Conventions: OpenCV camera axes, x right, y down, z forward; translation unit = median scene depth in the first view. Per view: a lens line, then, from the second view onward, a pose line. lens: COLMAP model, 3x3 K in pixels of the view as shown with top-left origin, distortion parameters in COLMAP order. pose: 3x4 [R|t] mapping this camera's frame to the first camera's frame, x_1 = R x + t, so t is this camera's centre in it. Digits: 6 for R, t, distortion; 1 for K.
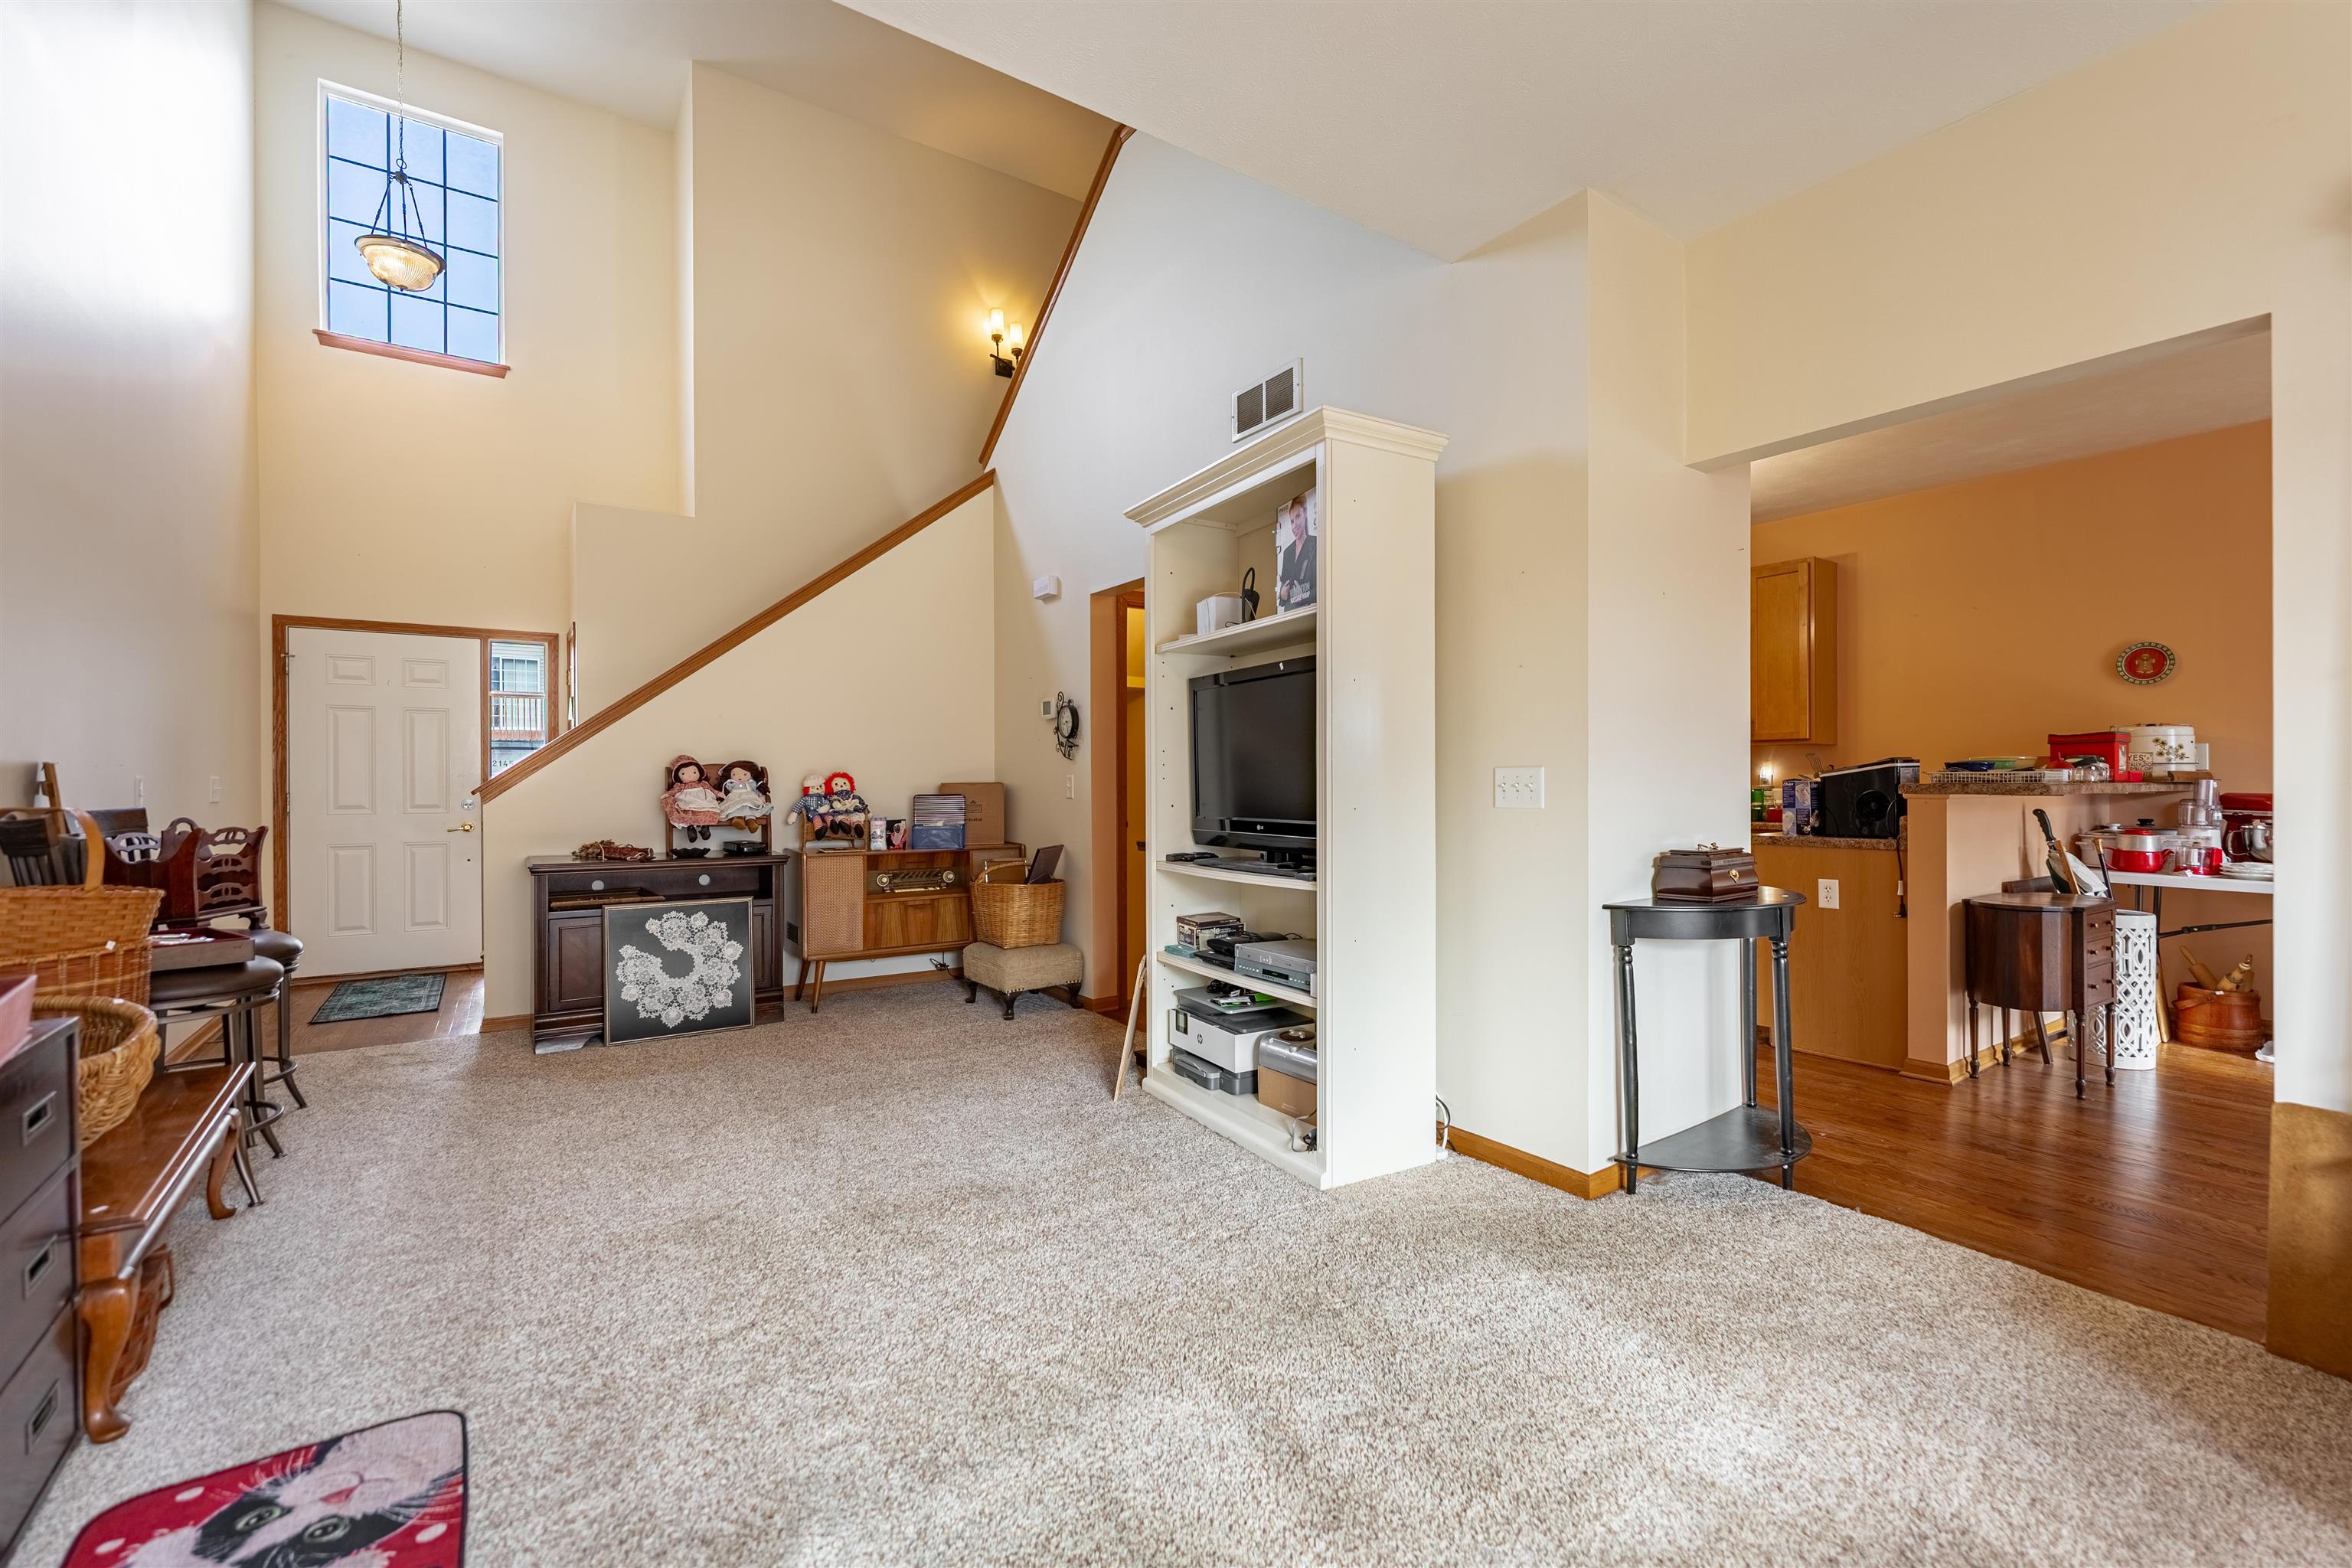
lens RADIAL K [[998.3, 0, 1176.0], [0, 998.3, 784.0], [0, 0, 1]] dist [-0.000525, -0.000209]
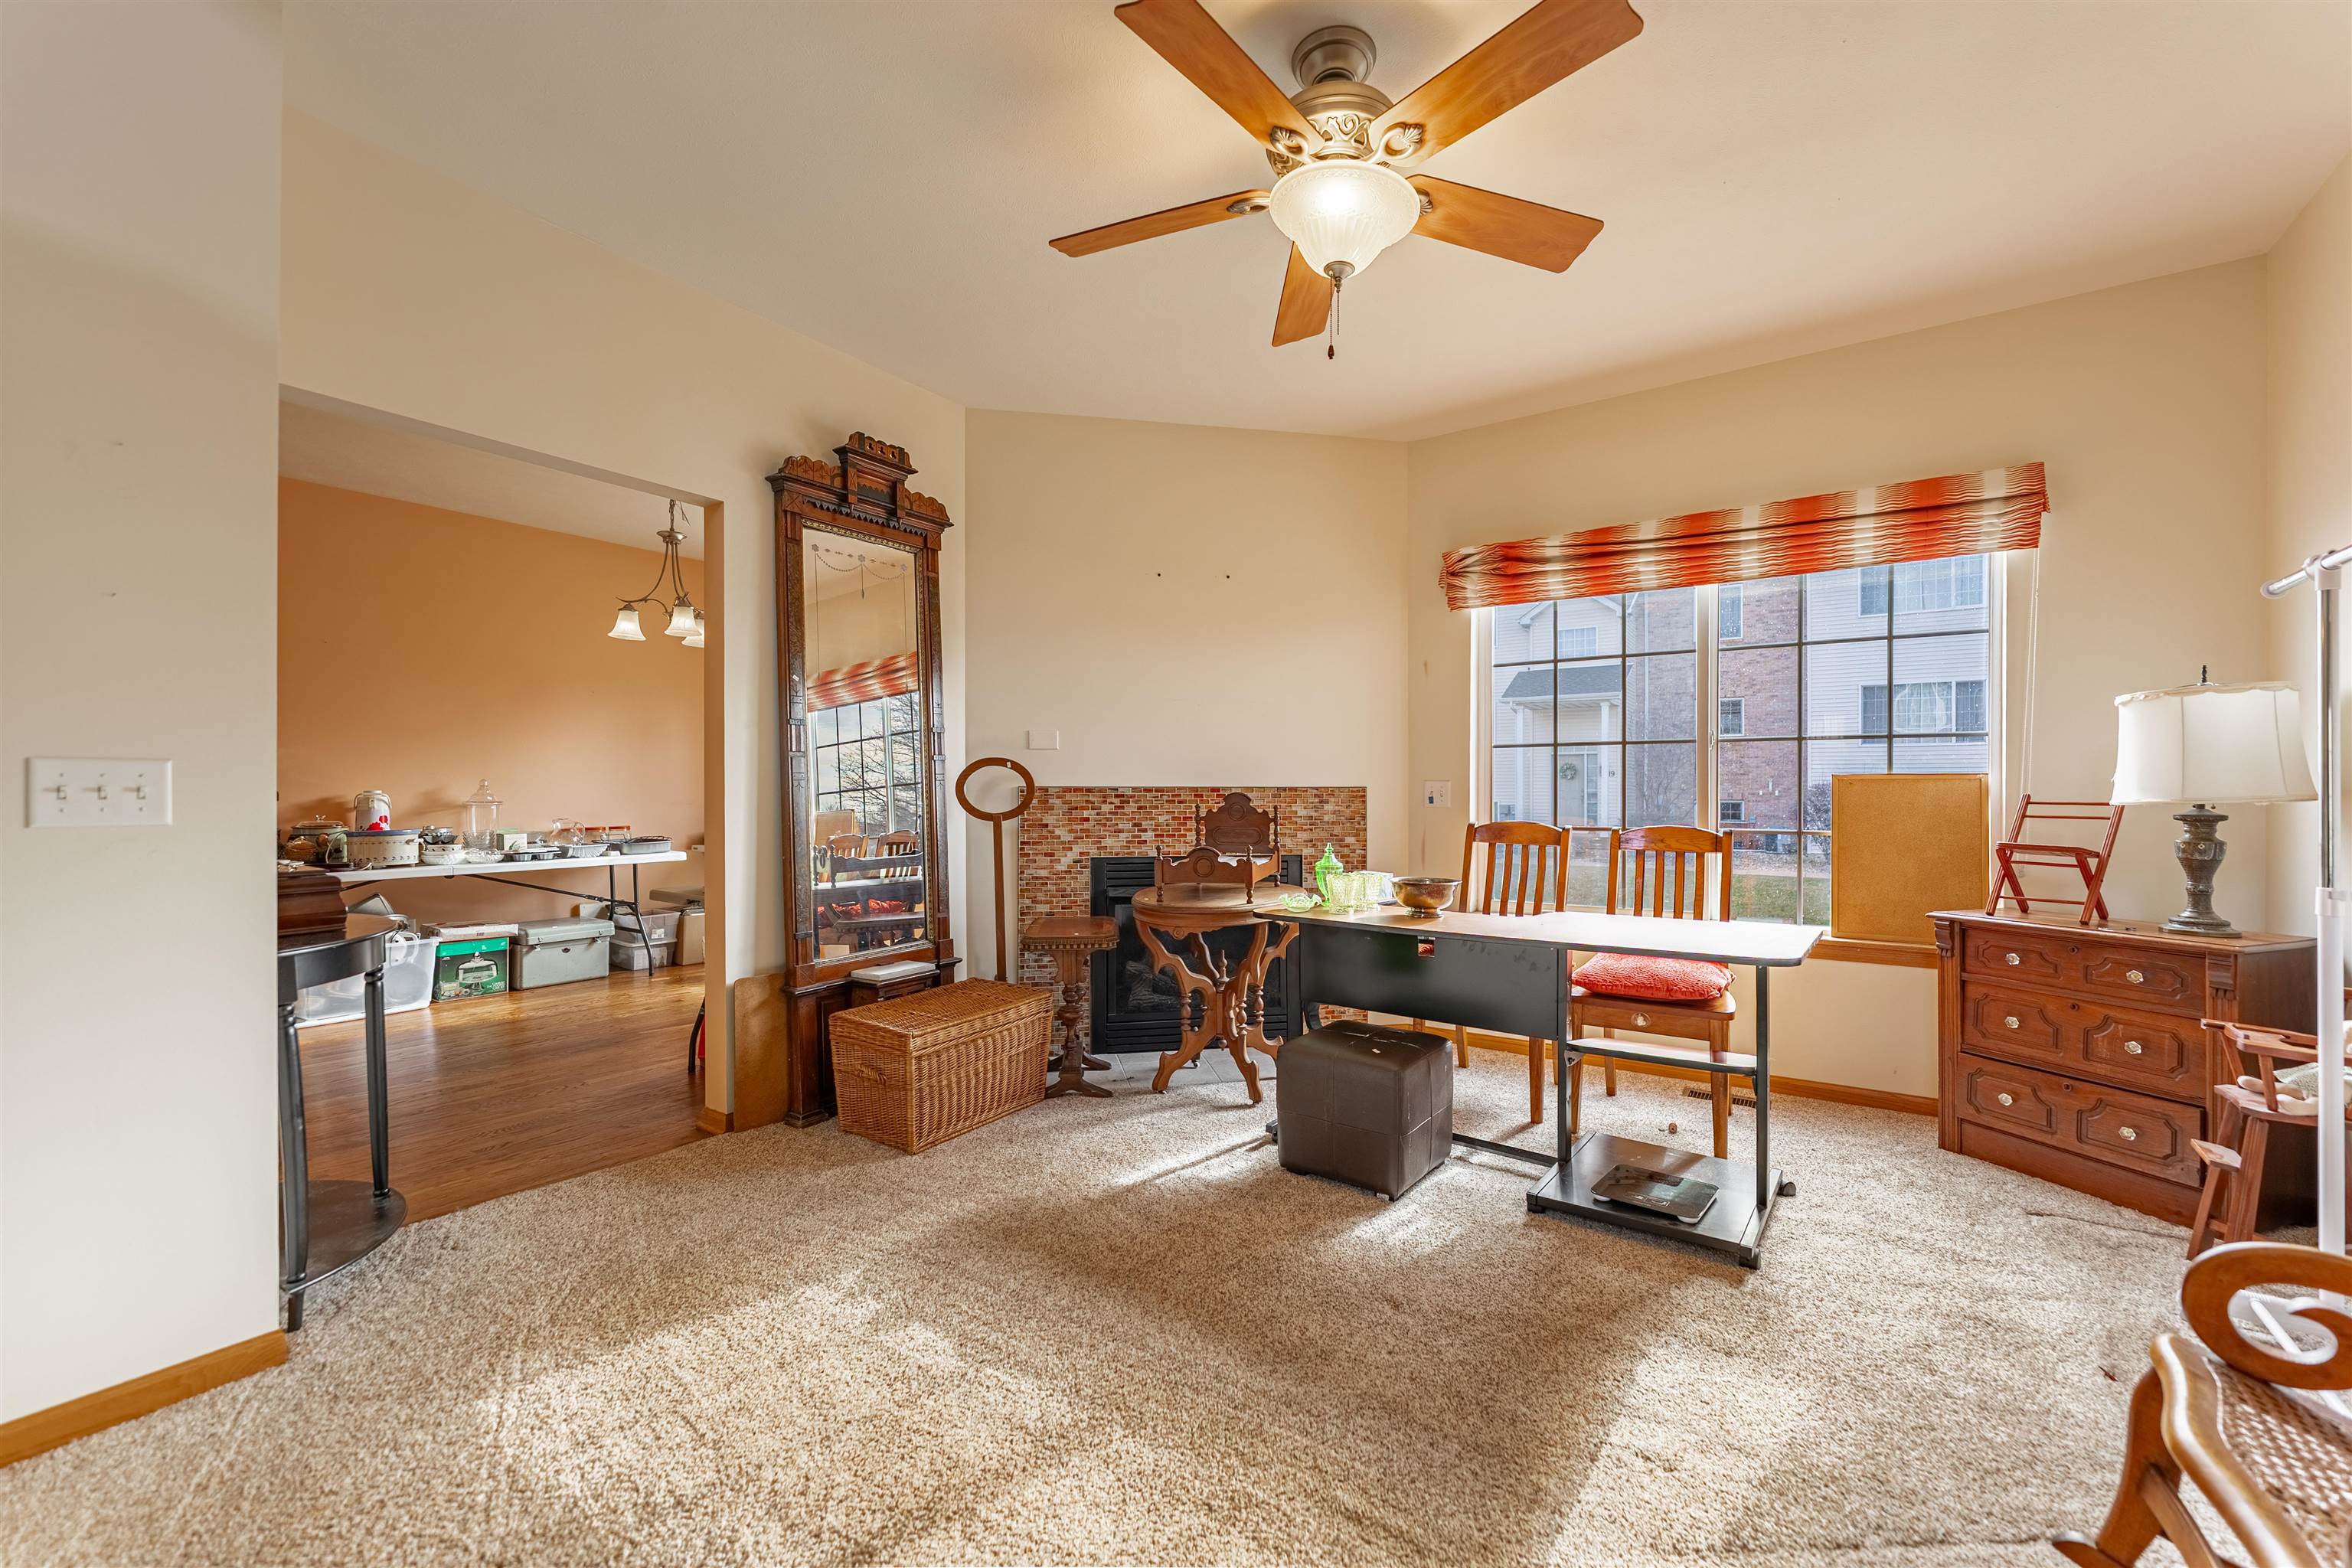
lens RADIAL K [[951.2, 0, 1176.0], [0, 951.2, 784.0], [0, 0, 1]] dist [-0.000373, -0.000038]
pose [[-0.363317, 0.009503, 0.931617, -0.422155], [0.002670, 0.999954, -0.009159, 0.005371], [-0.931662, -0.000840, -0.363326, 0.588490]]
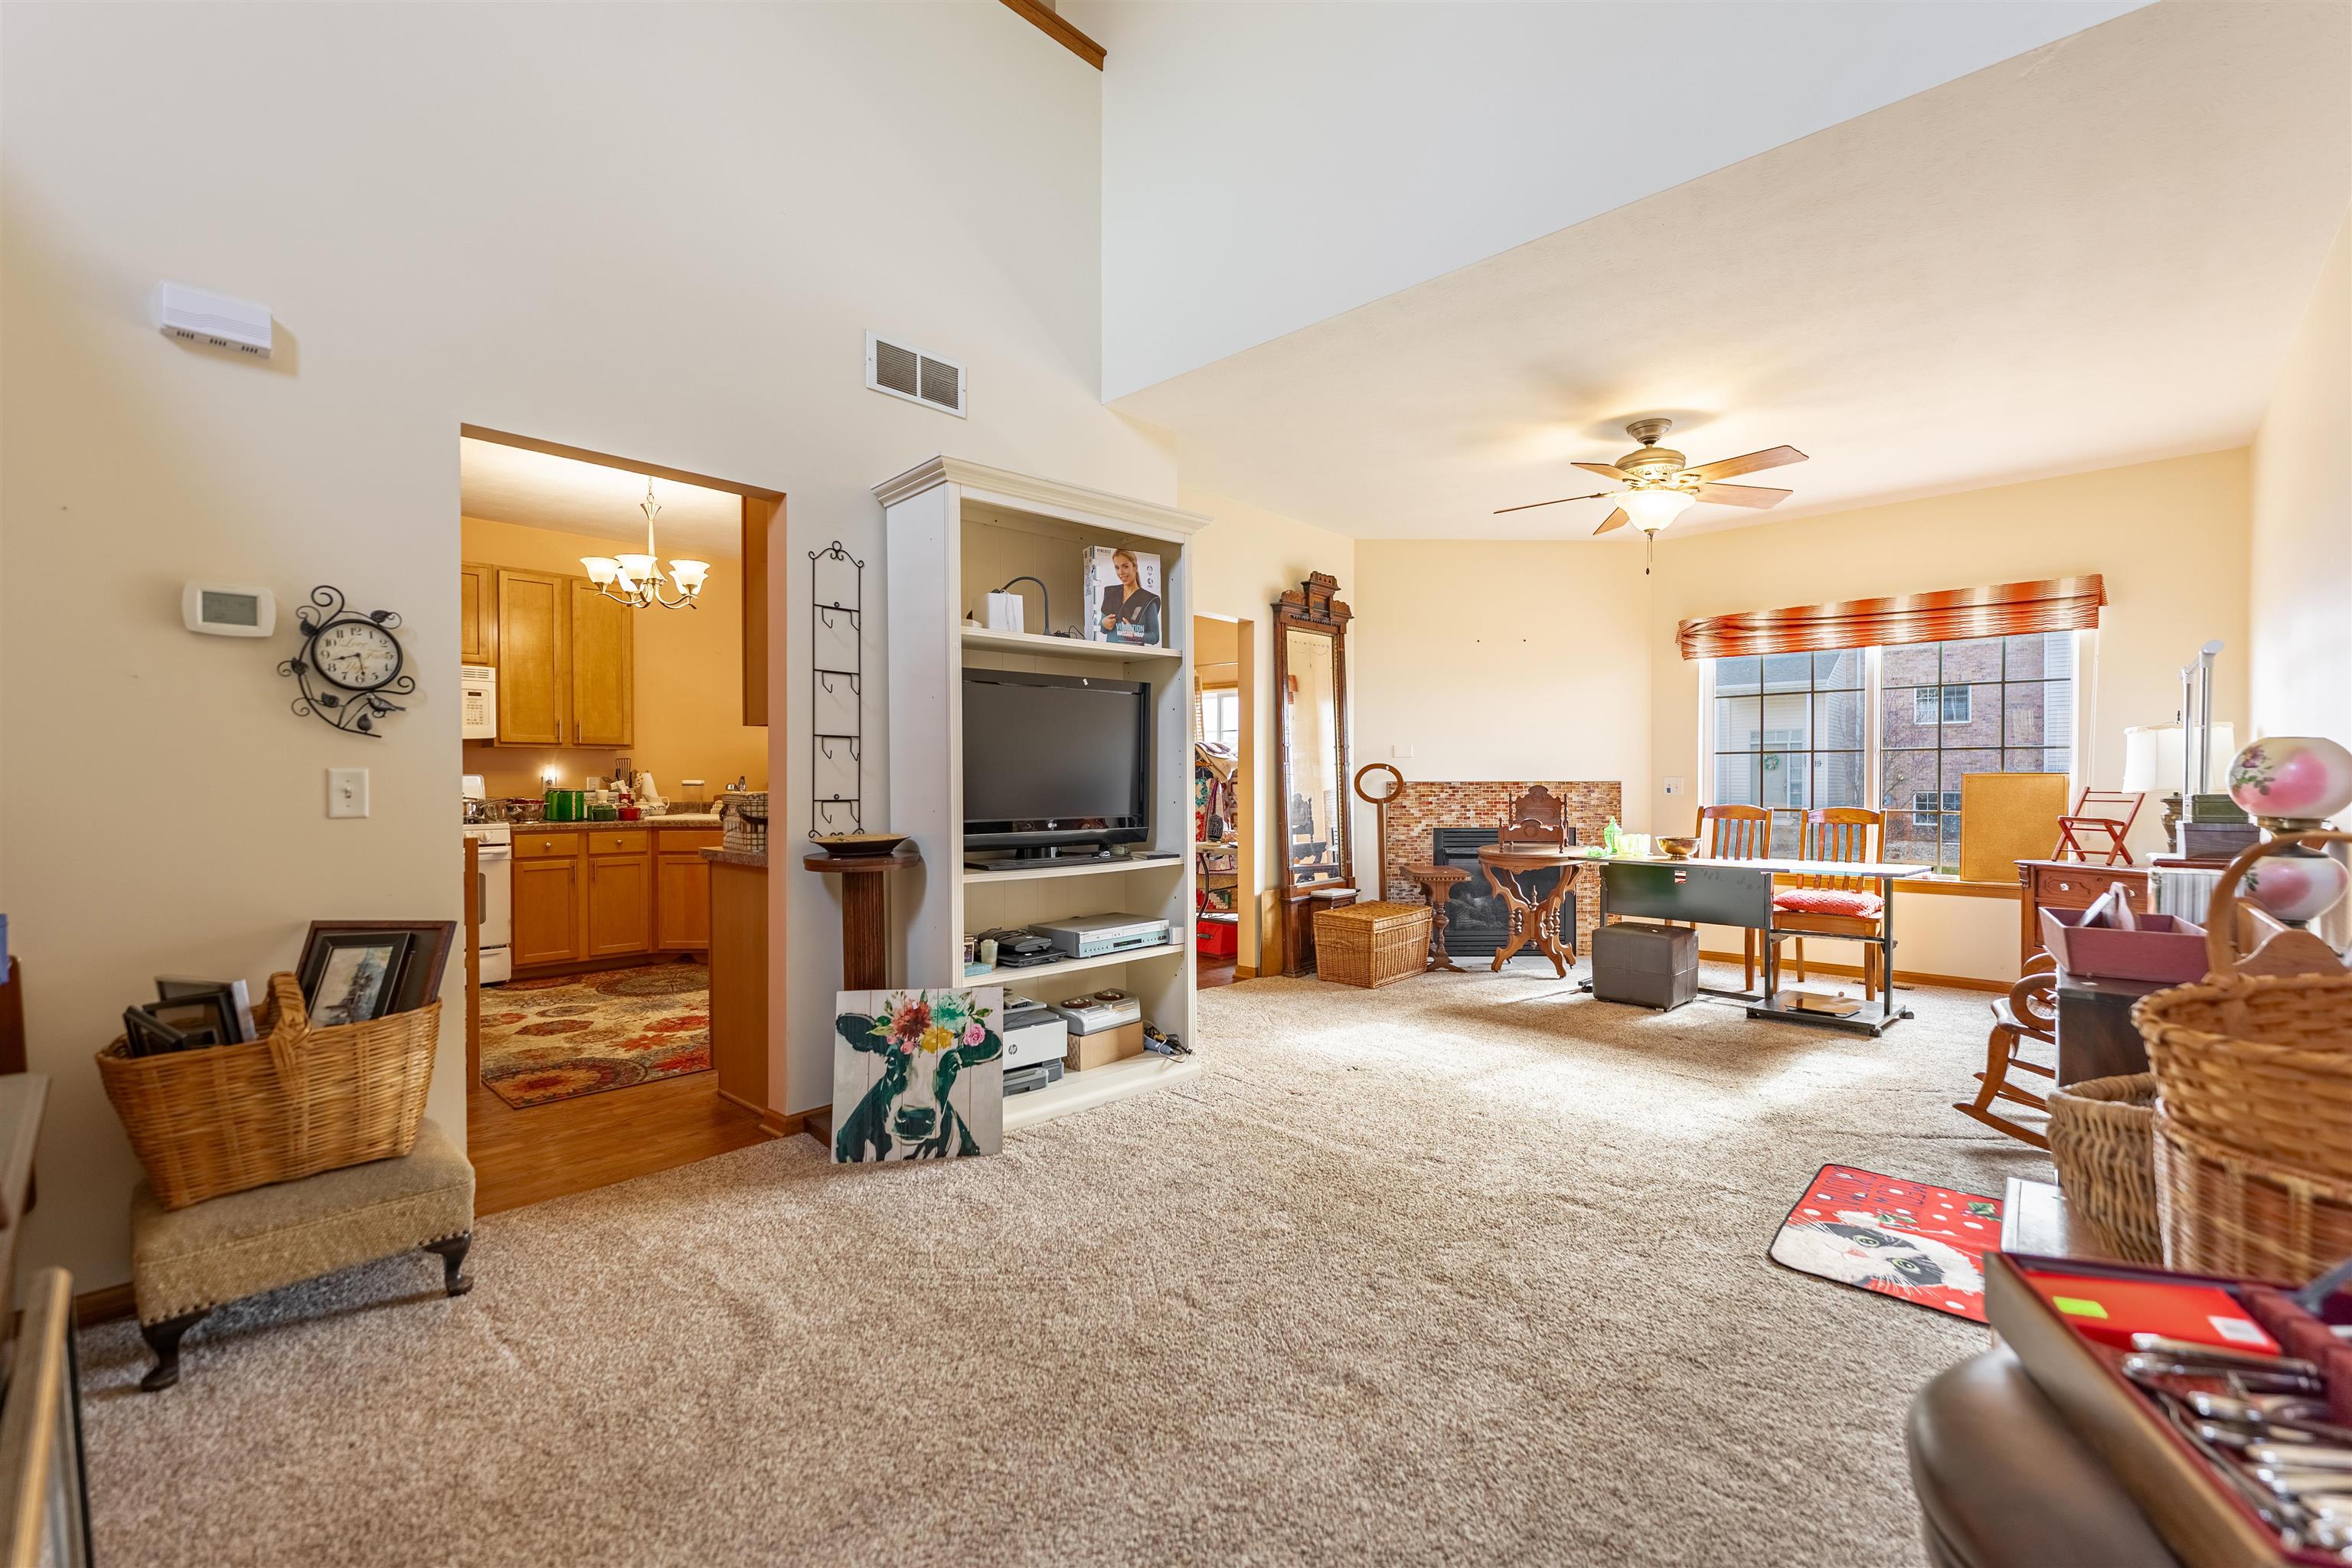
lens RADIAL K [[1005.7, 0, 1153.7], [0, 1005.7, 783.8], [0, 0, 1]] dist [-0.002044, -0.000224]
pose [[-0.211596, 0.000751, 0.977357, -1.130256], [0.003730, 0.999993, 0.000039, -0.001055], [-0.977350, 0.003654, -0.211597, 1.269935]]
